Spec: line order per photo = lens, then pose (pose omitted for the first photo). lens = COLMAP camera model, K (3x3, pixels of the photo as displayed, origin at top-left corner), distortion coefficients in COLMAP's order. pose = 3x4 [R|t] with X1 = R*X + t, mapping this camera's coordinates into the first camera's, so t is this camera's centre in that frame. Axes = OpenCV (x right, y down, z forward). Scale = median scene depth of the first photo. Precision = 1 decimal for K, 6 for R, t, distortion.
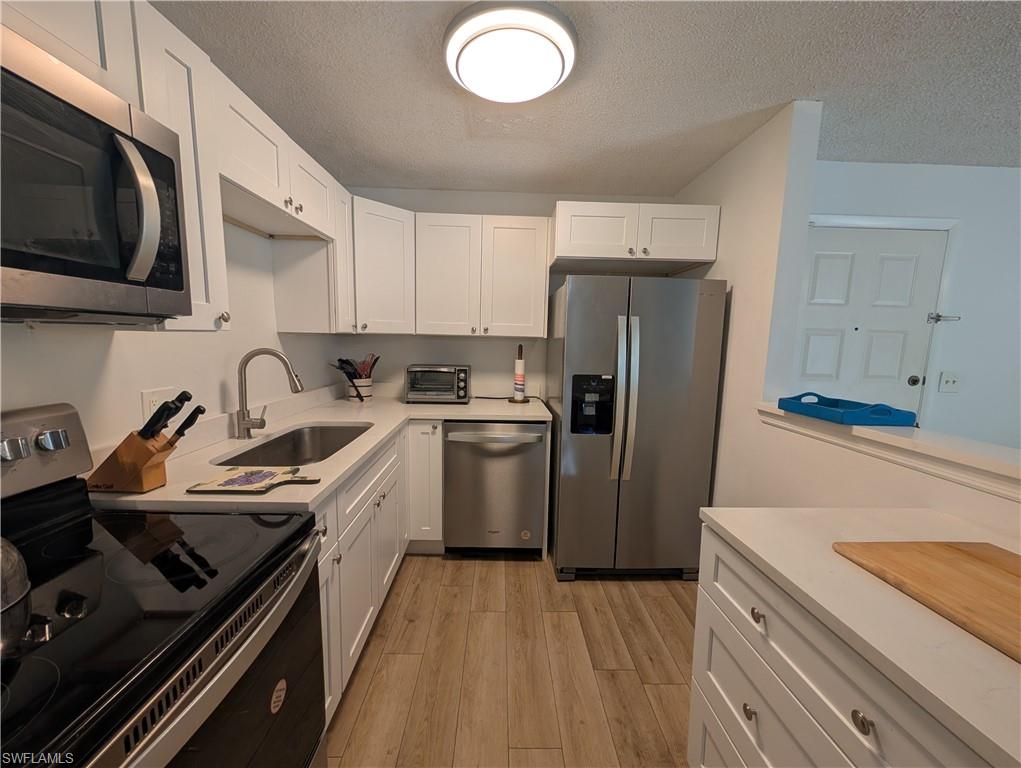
lens RADIAL K [[390.1, 0, 510.5], [0, 390.1, 384.0], [0, 0, 1]] dist [-0.000498, -0.000141]
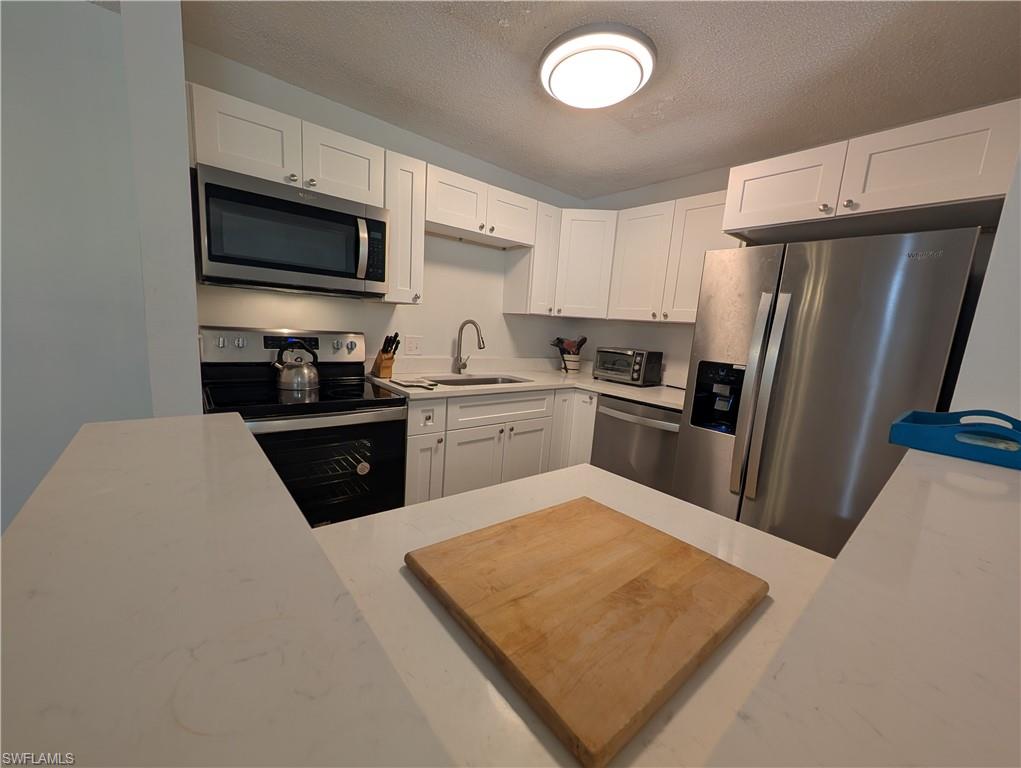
lens RADIAL K [[390.1, 0, 510.5], [0, 390.1, 384.0], [0, 0, 1]] dist [-0.000498, -0.000141]
pose [[0.629138, 0.139069, -0.764752, 0.530708], [-0.144193, 0.987669, 0.060983, 0.034543], [0.763802, 0.071905, 0.641433, 0.076498]]
